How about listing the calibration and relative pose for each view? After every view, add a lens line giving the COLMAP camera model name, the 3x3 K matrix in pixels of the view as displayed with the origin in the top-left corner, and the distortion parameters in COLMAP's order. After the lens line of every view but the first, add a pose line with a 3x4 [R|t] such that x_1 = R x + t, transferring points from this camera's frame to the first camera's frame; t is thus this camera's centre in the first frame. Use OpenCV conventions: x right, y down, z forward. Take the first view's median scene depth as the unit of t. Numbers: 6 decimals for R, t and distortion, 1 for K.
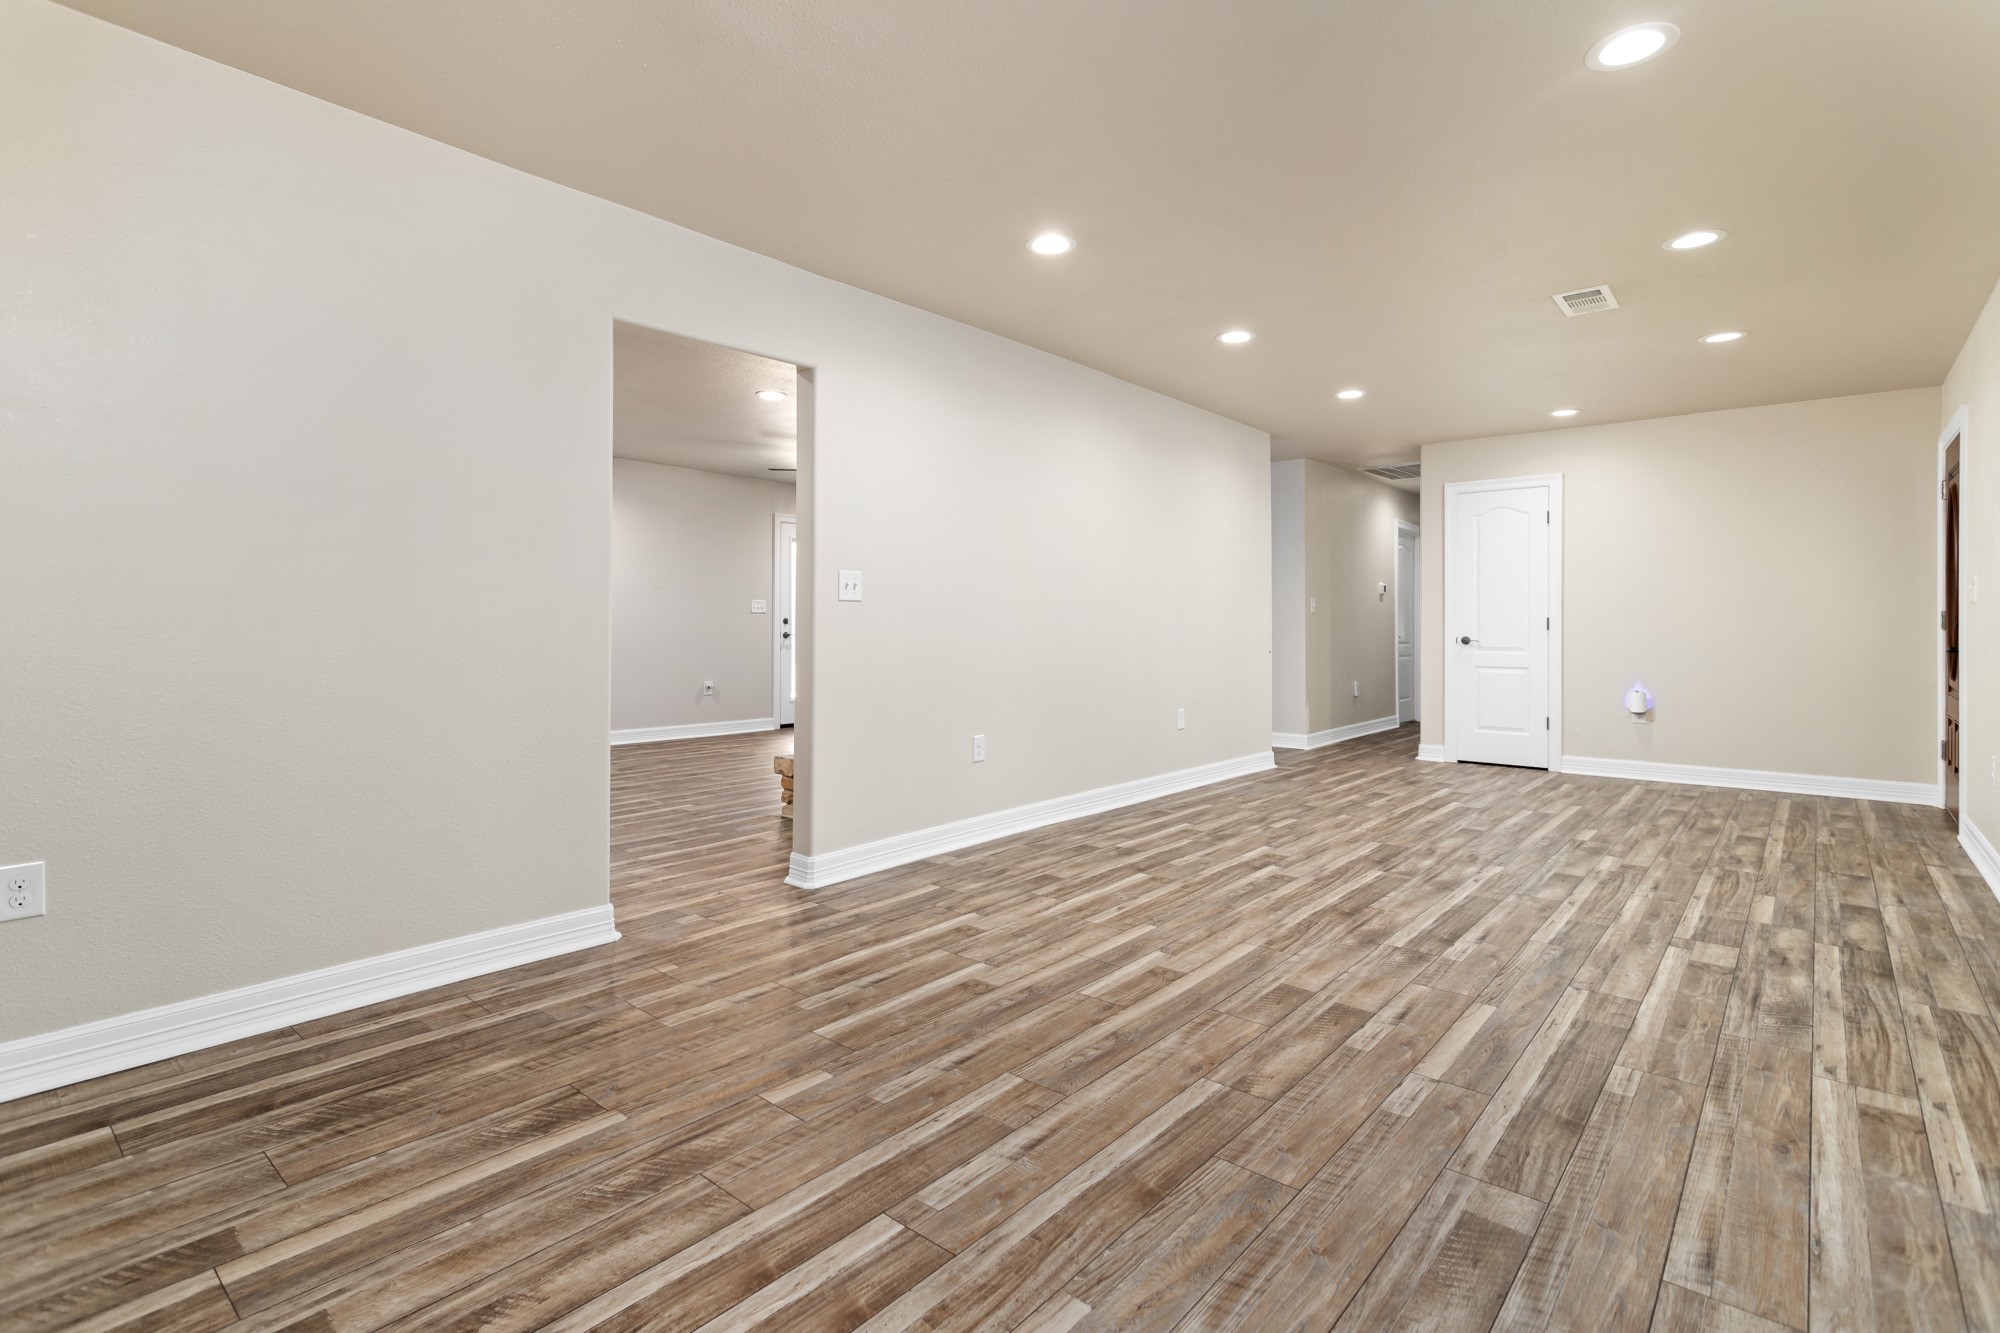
lens RADIAL K [[945.0, 0, 996.4], [0, 945.0, 637.8], [0, 0, 1]] dist [0.002558, -0.000398]
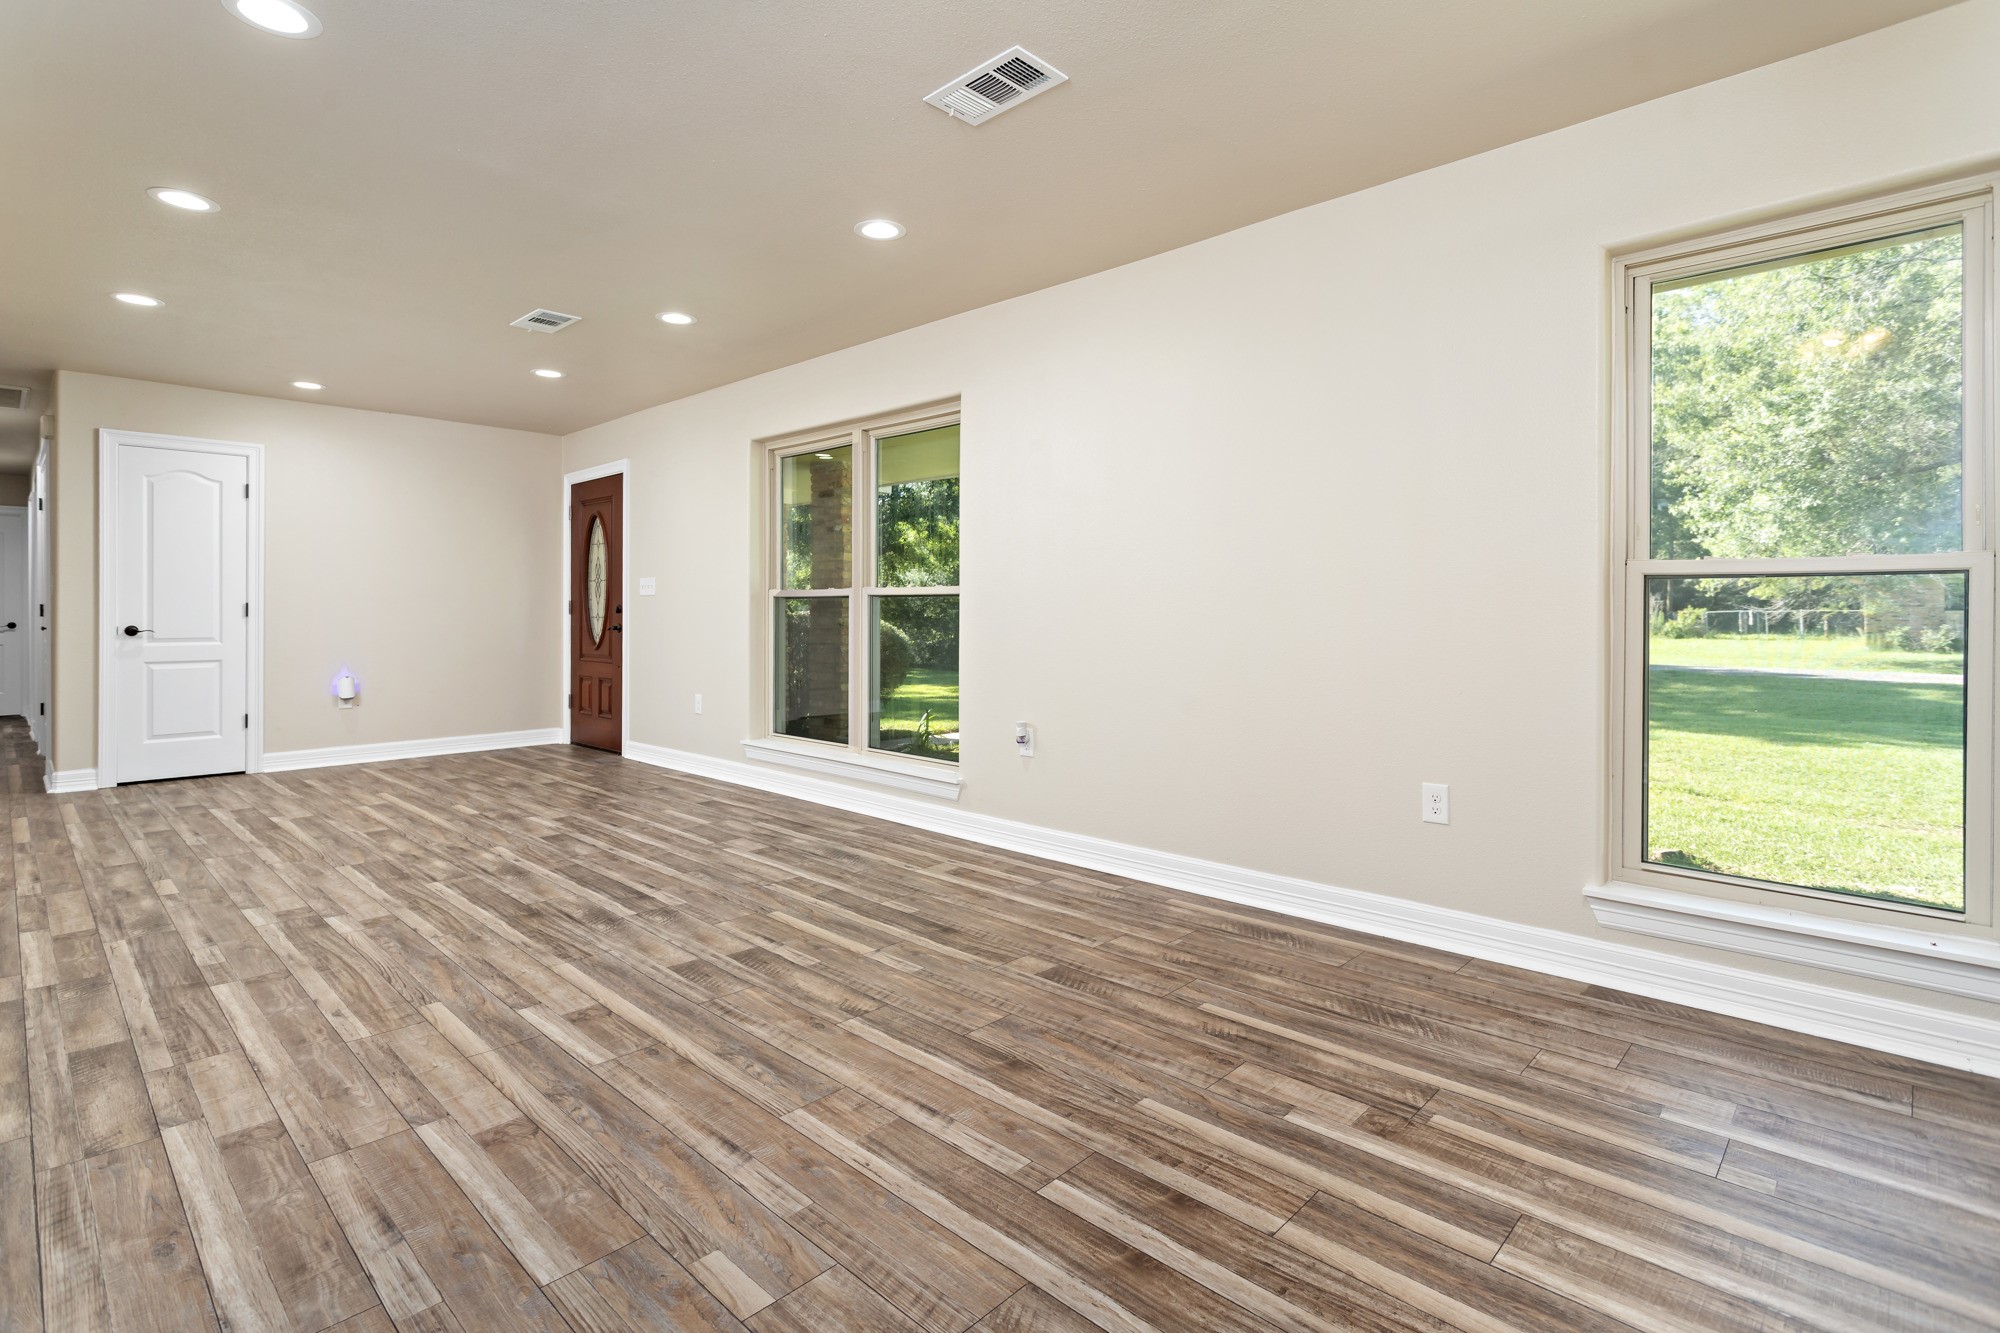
lens RADIAL K [[957.1, 0, 995.6], [0, 957.1, 608.0], [0, 0, 1]] dist [0.001229, 0.001325]
pose [[0.056916, 0.002837, 0.998375, -0.762329], [0.014790, 0.999884, -0.003685, -0.006607], [-0.998269, 0.014976, 0.056867, 0.651812]]
